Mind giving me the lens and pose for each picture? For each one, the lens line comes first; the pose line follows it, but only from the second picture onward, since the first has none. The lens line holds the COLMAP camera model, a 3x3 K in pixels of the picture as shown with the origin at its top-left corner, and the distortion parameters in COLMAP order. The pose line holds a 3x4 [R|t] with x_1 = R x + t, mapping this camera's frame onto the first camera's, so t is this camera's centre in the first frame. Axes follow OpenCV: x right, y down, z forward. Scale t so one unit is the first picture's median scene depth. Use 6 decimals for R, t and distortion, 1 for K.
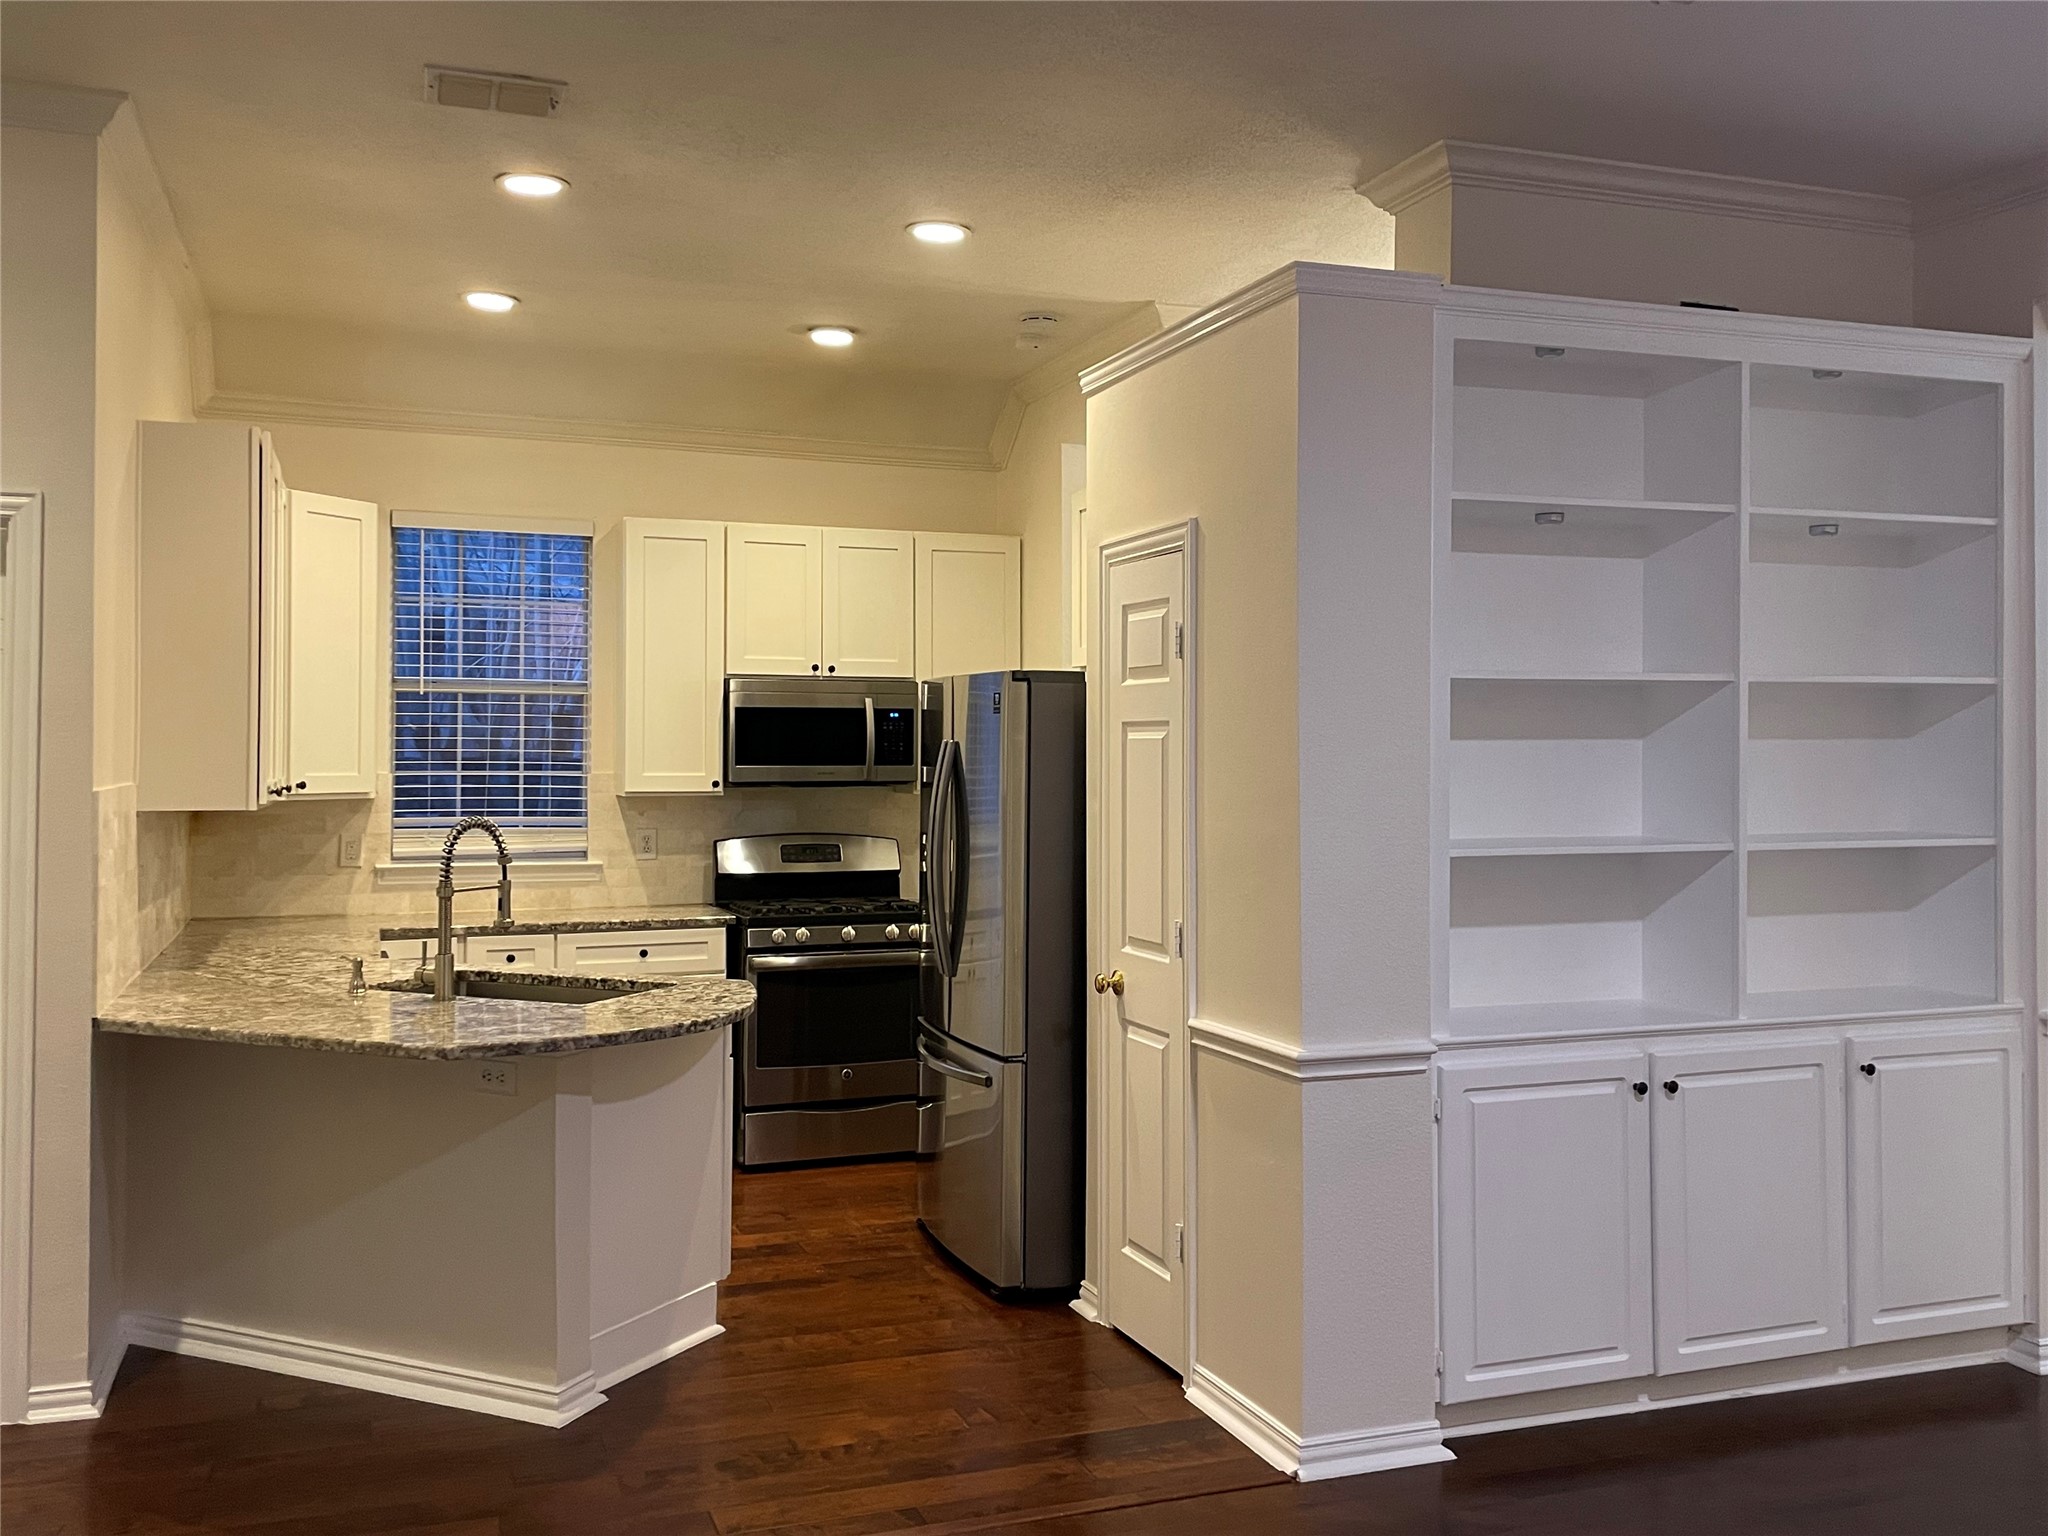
lens RADIAL K [[1825.4, 0, 1046.9], [0, 1825.4, 743.0], [0, 0, 1]] dist [0.082596, -0.045808]
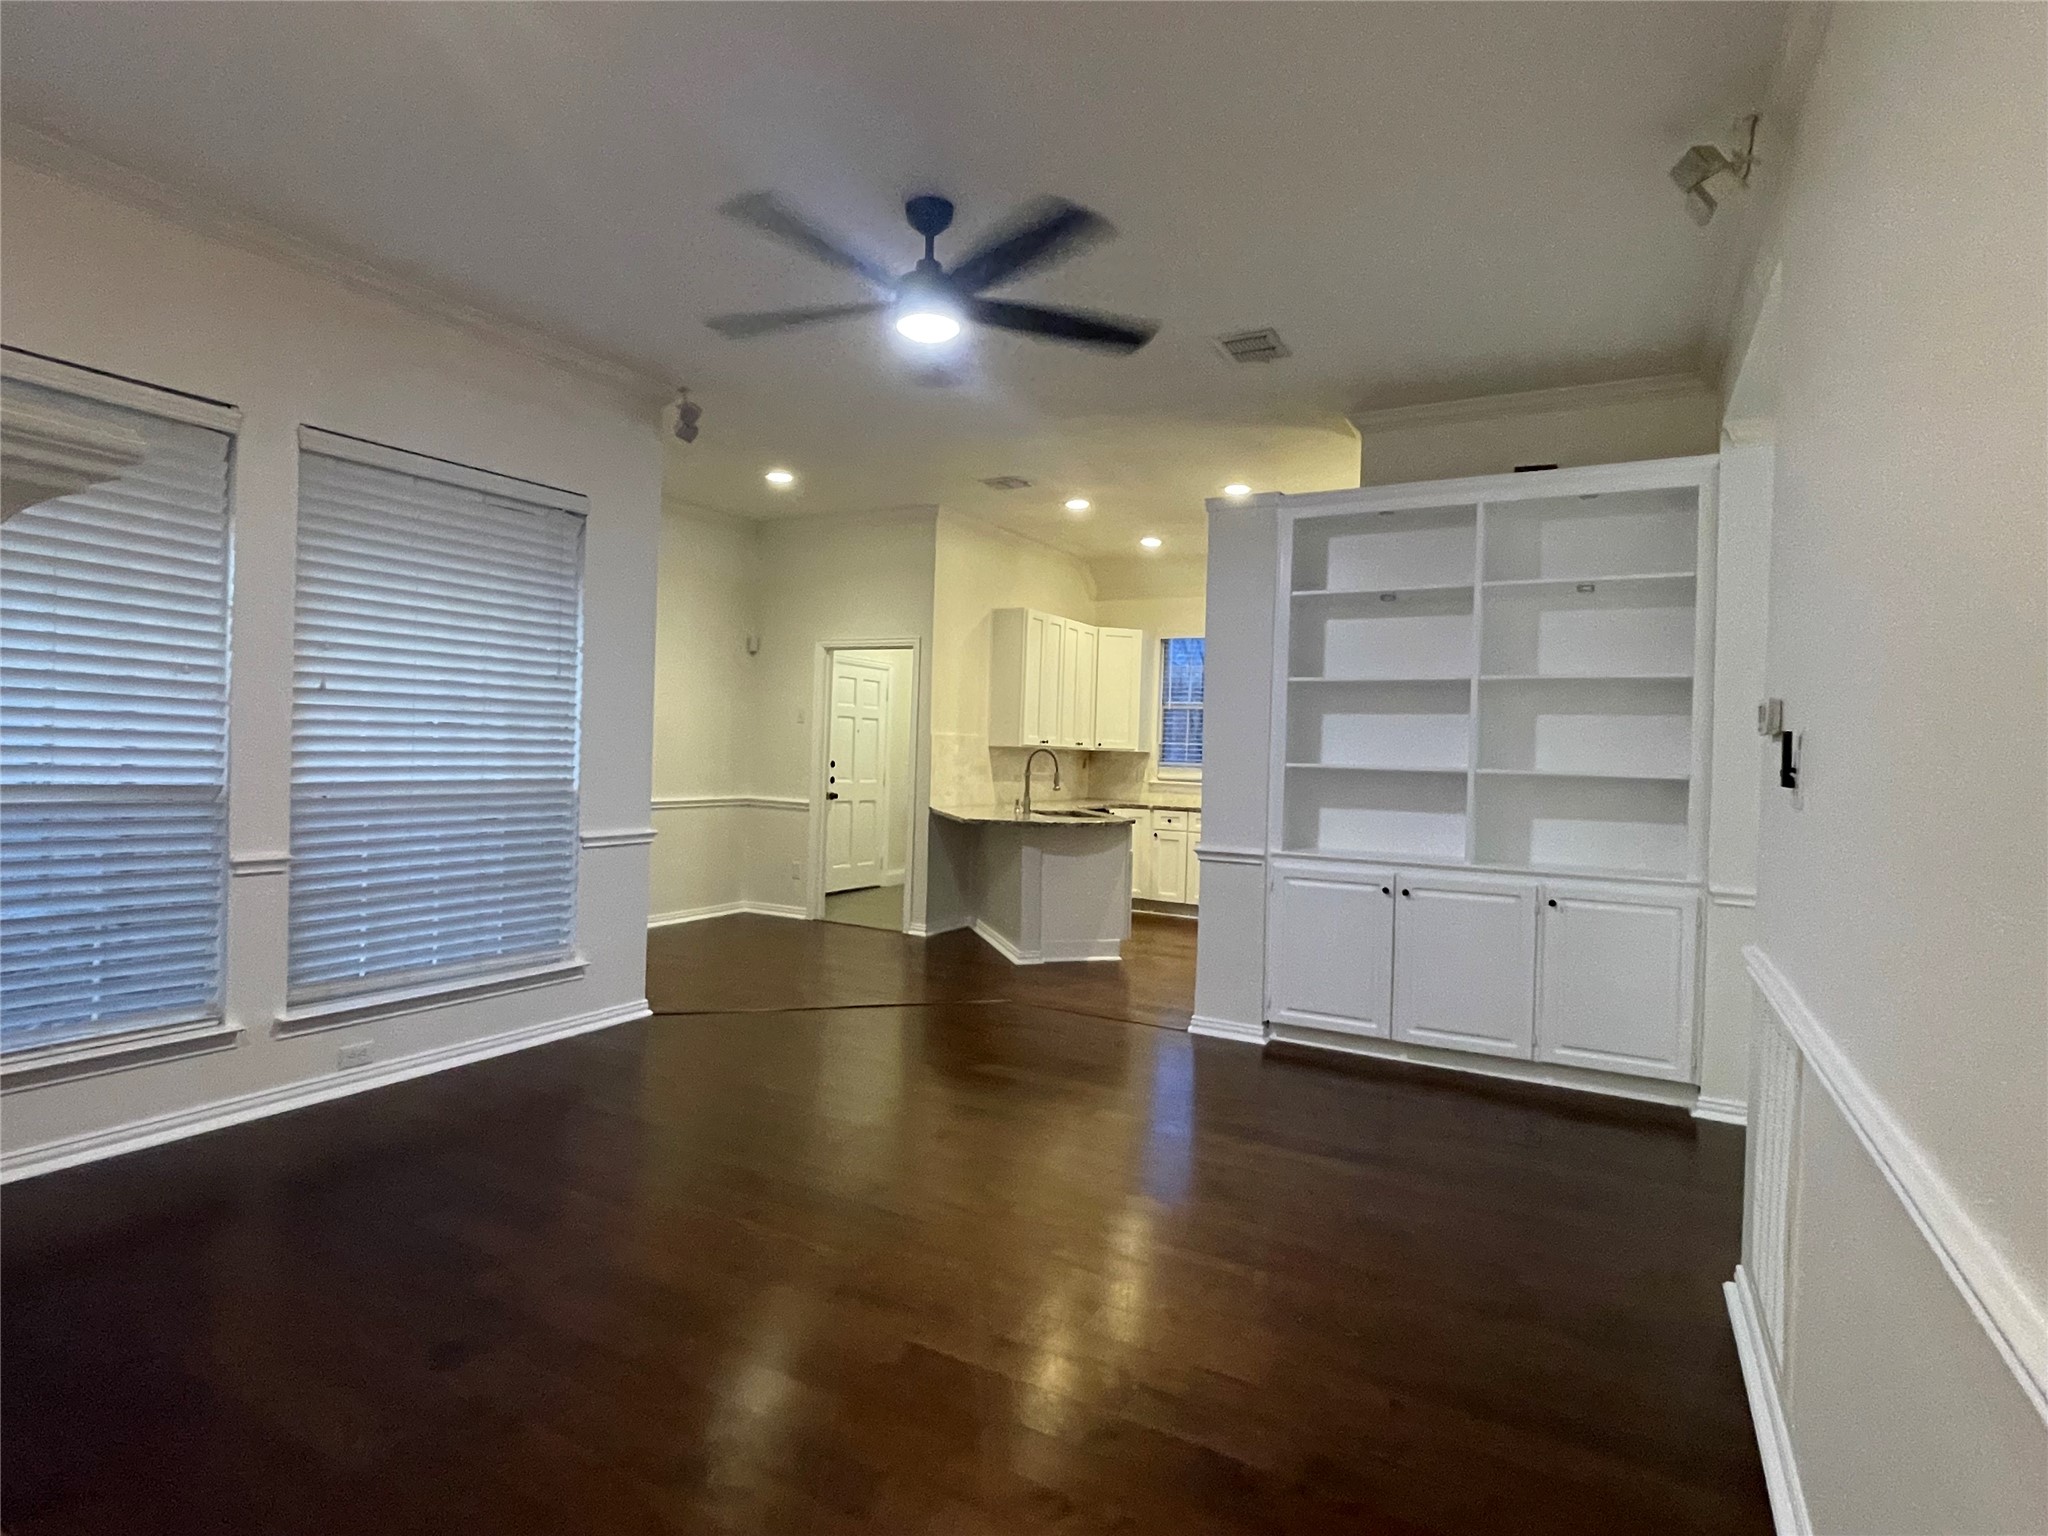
lens RADIAL K [[1048.7, 0, 1004.6], [0, 1048.7, 755.5], [0, 0, 1]] dist [-0.000788, -0.000381]
pose [[0.635537, 0.020829, -0.771789, 0.748376], [-0.026545, 0.999635, 0.005120, 0.041502], [0.771614, 0.017233, 0.635858, -0.008285]]
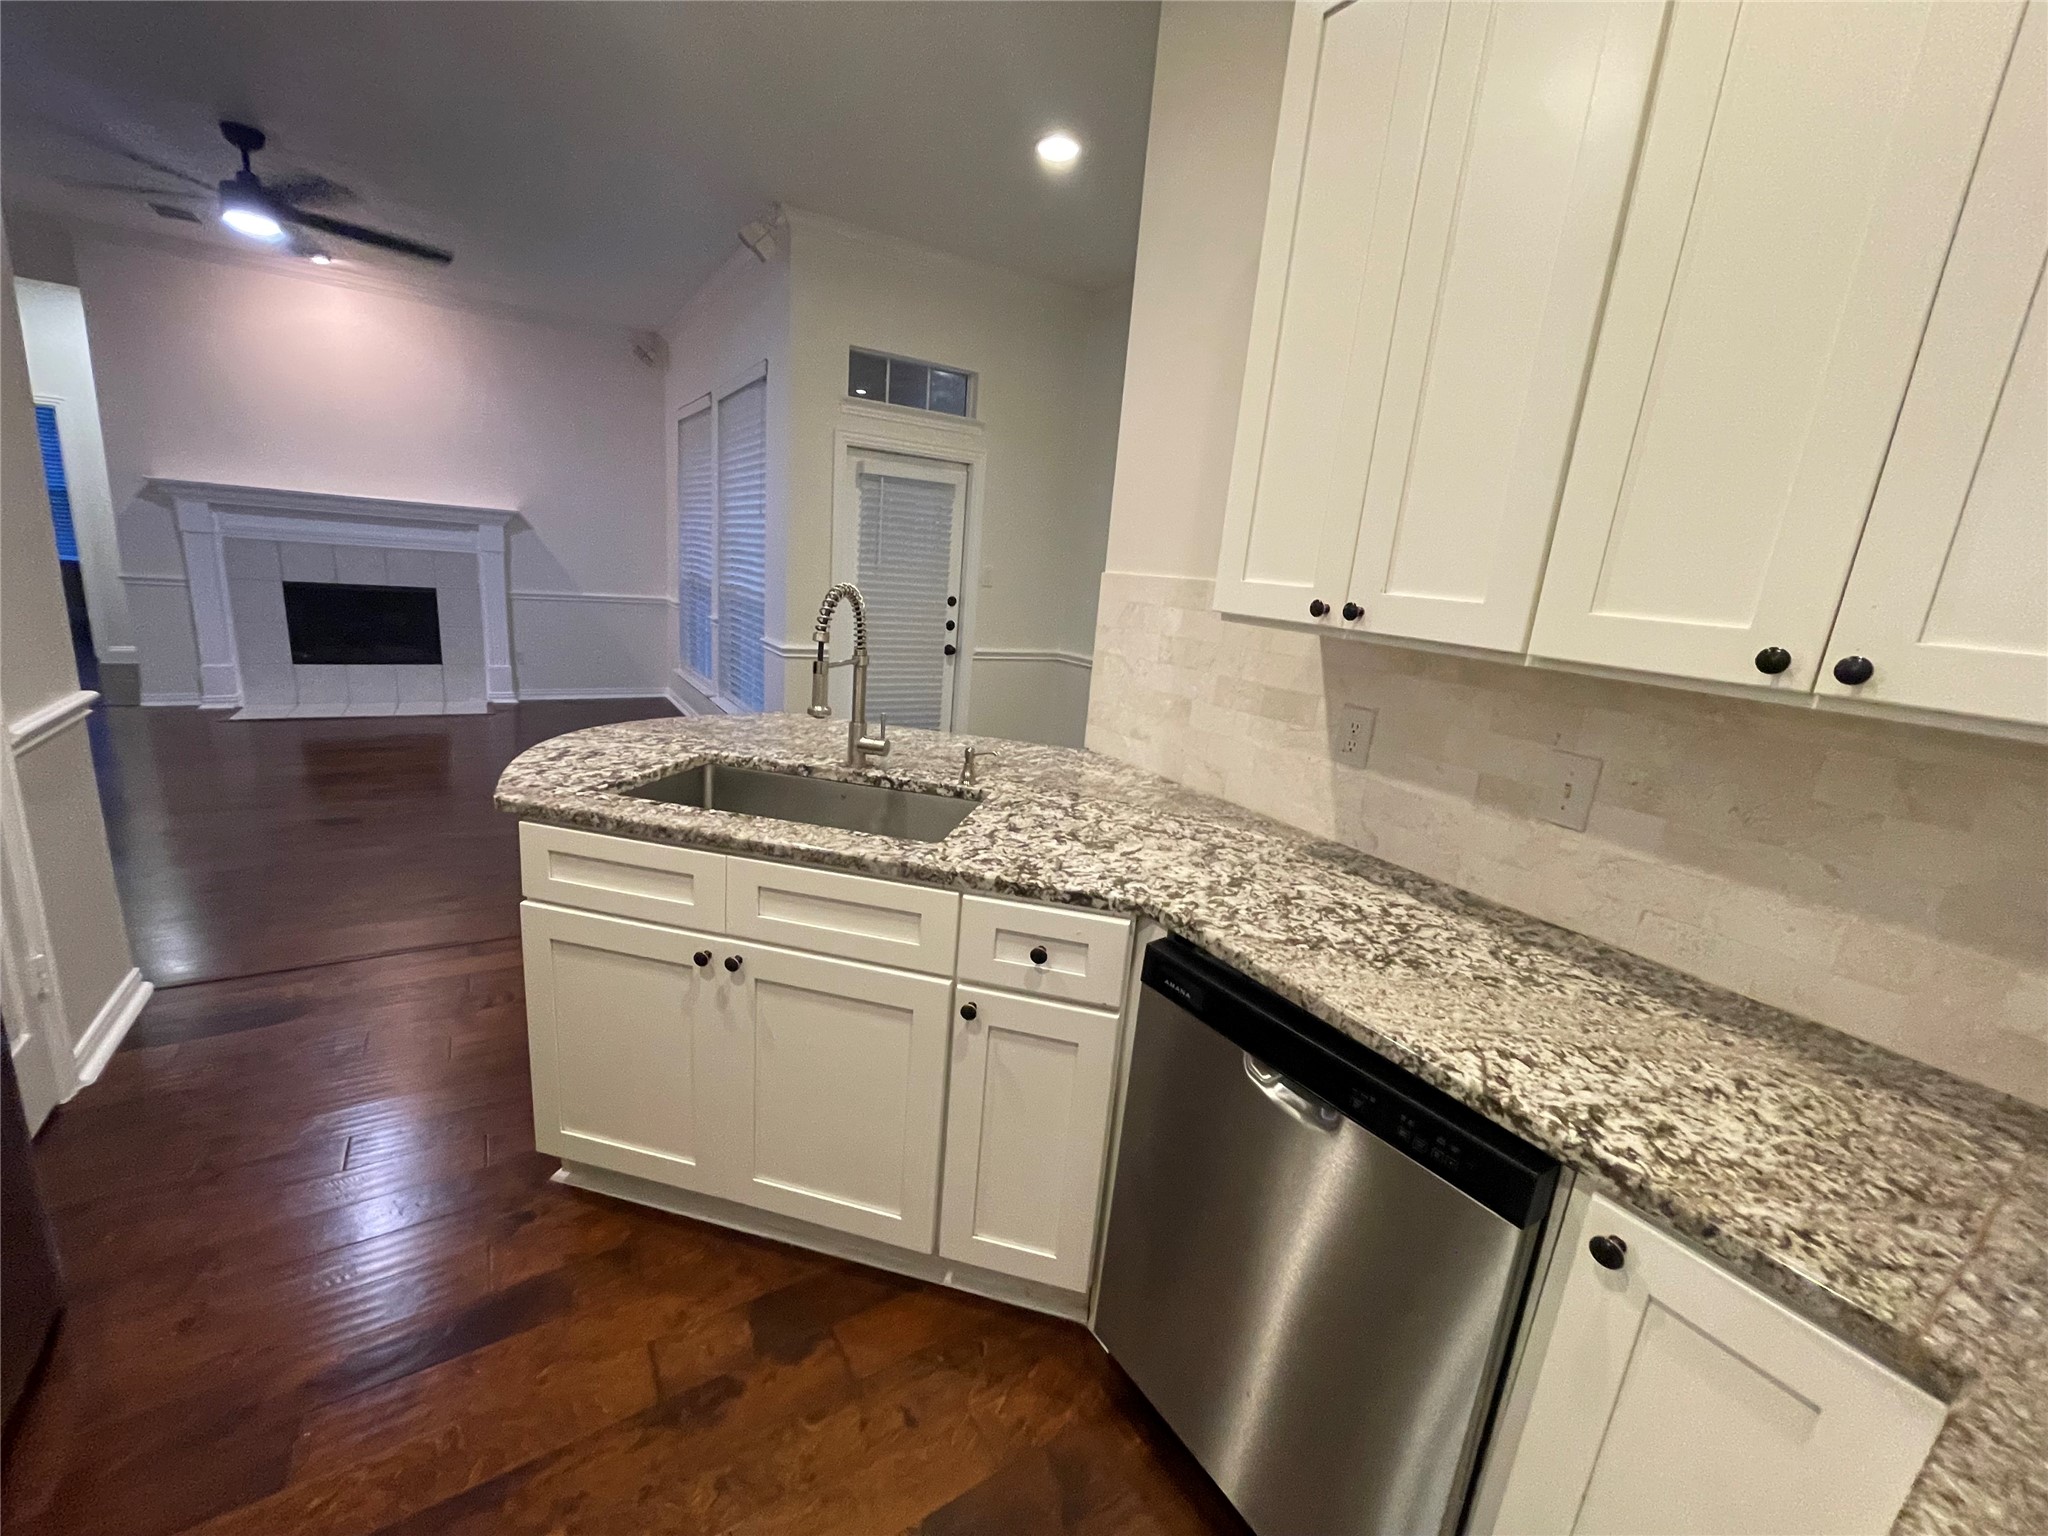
lens RADIAL K [[825.9, 0, 1017.6], [0, 825.9, 770.0], [0, 0, 1]] dist [-0.001214, -0.000162]
pose [[-0.974410, -0.031905, -0.222501, -0.279064], [-0.085829, 0.967682, 0.237118, 0.022824], [0.207745, 0.250147, -0.945658, 1.288154]]
